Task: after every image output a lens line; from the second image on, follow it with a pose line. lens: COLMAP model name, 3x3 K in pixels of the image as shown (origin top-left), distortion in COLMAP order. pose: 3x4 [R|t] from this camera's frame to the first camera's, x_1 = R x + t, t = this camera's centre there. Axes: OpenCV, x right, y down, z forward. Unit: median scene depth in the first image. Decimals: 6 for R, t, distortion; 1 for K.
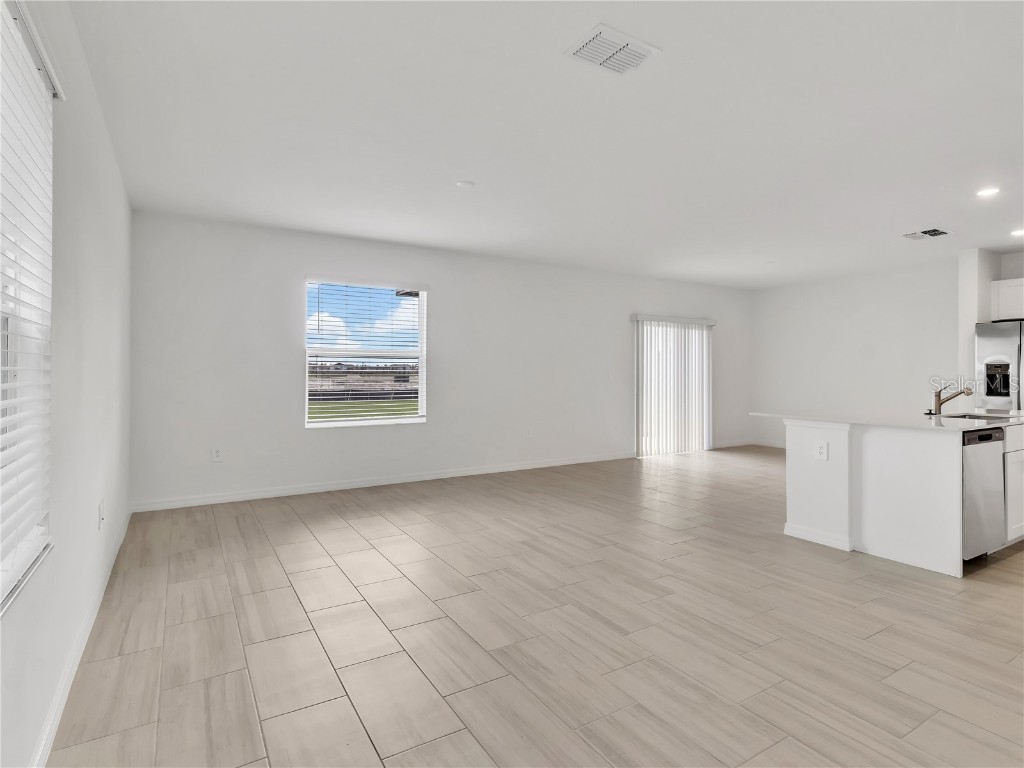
lens RADIAL K [[552.8, 0, 547.4], [0, 552.8, 359.8], [0, 0, 1]] dist [-0.001267, -0.003039]
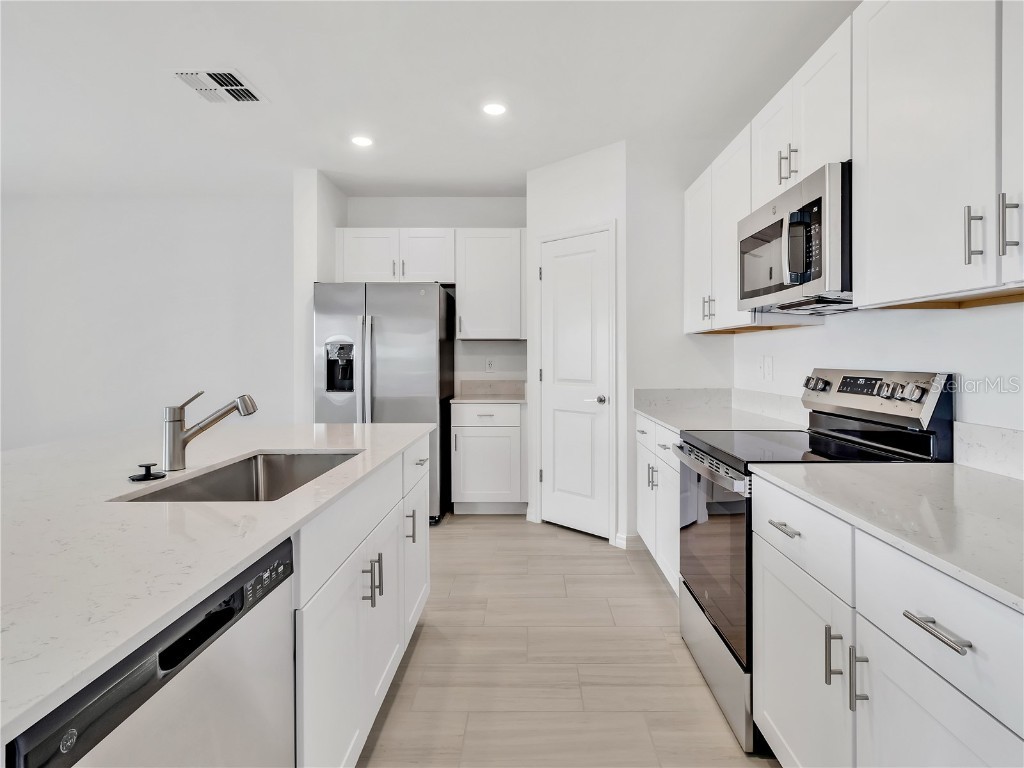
lens RADIAL K [[552.8, 0, 522.4], [0, 552.8, 355.7], [0, 0, 1]] dist [-0.001267, -0.003039]
pose [[0.560993, -0.004632, 0.827808, 0.537505], [-0.009579, 0.999881, 0.012087, 0.016659], [-0.827765, -0.014710, 0.560882, 0.612164]]
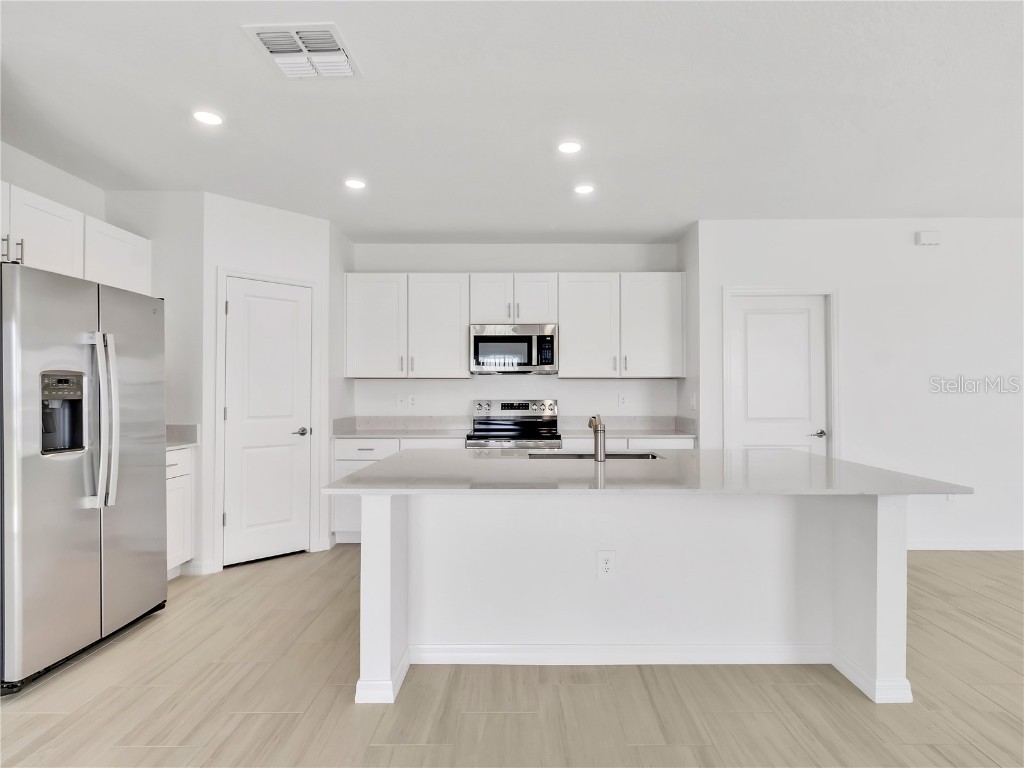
lens RADIAL K [[552.8, 0, 517.1], [0, 552.8, 385.6], [0, 0, 1]] dist [-0.001267, -0.003039]
pose [[-0.823674, 0.003802, 0.567051, 0.432148], [-0.013245, 0.999576, -0.025941, 0.032273], [-0.566909, -0.028878, -0.823274, 1.607847]]
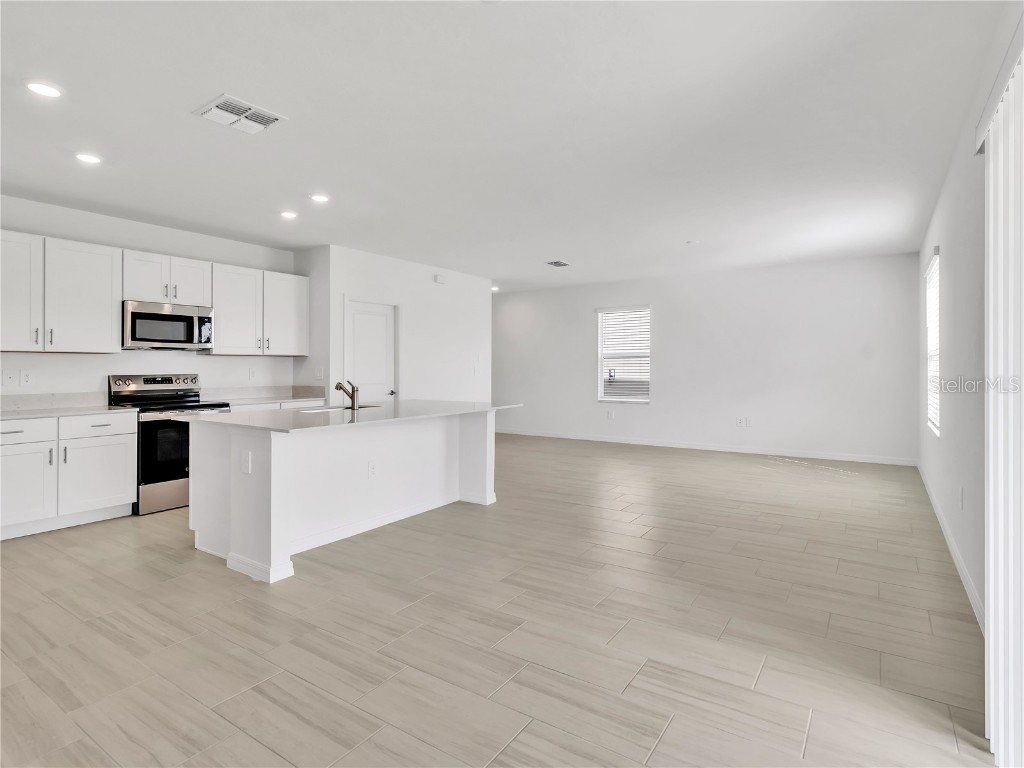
lens RADIAL K [[552.8, 0, 502.0], [0, 552.8, 359.7], [0, 0, 1]] dist [-0.001267, -0.003039]
pose [[-0.931303, -0.003649, -0.364227, 0.837717], [0.008806, 0.999432, -0.032527, 0.045851], [0.364139, -0.033500, -0.930742, 2.074412]]
